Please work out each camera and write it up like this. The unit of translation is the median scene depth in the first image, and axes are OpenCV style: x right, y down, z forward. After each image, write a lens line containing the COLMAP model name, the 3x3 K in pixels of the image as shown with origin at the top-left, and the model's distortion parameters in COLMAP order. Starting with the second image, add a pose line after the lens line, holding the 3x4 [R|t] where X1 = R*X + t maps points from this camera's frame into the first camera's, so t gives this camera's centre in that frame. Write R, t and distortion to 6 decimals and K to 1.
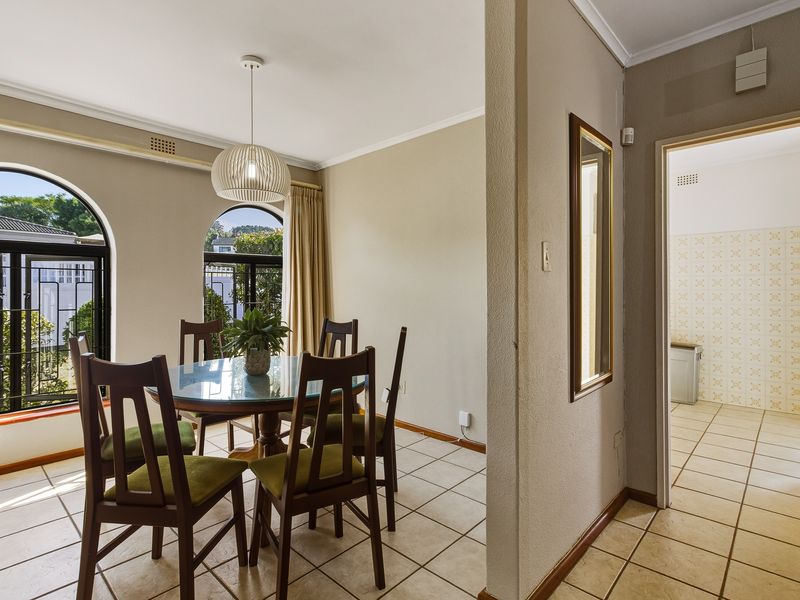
lens RADIAL K [[431.8, 0, 394.8], [0, 431.8, 292.8], [0, 0, 1]] dist [0.000322, -0.000318]
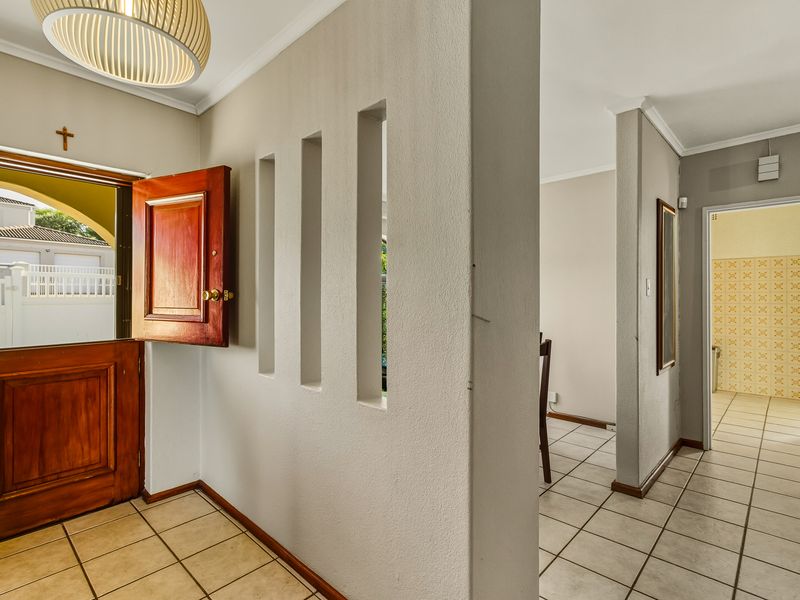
lens RADIAL K [[410.6, 0, 400.7], [0, 410.6, 298.7], [0, 0, 1]] dist [0.003057, 0.000078]
pose [[0.999925, 0.005276, -0.011077, -0.422902], [-0.005337, 0.999971, -0.005433, -0.017017], [0.011048, 0.005492, 0.999924, -0.437625]]
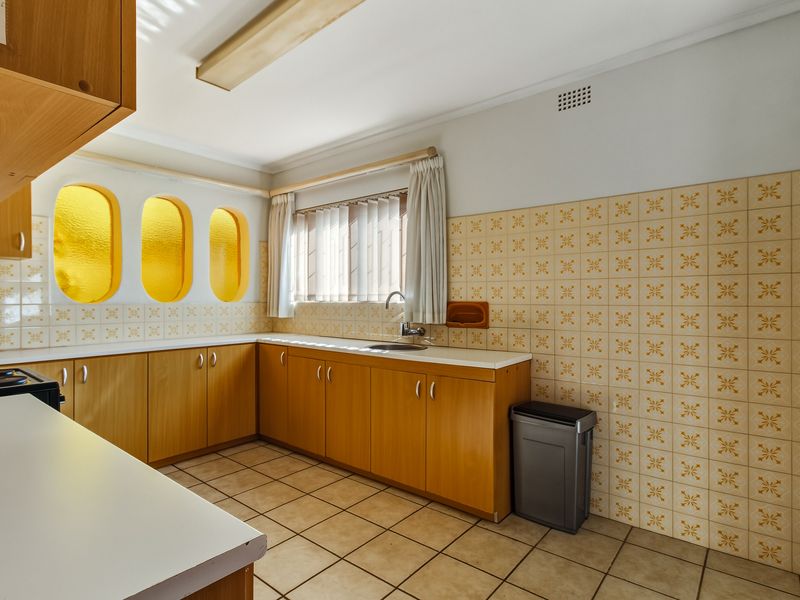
lens RADIAL K [[431.8, 0, 404.8], [0, 431.8, 303.7], [0, 0, 1]] dist [0.000322, -0.000318]
pose [[0.998711, 0.005608, 0.050439, 0.852929], [-0.005427, 0.999978, -0.003741, -0.010655], [-0.050459, 0.003462, 0.998720, 0.920501]]
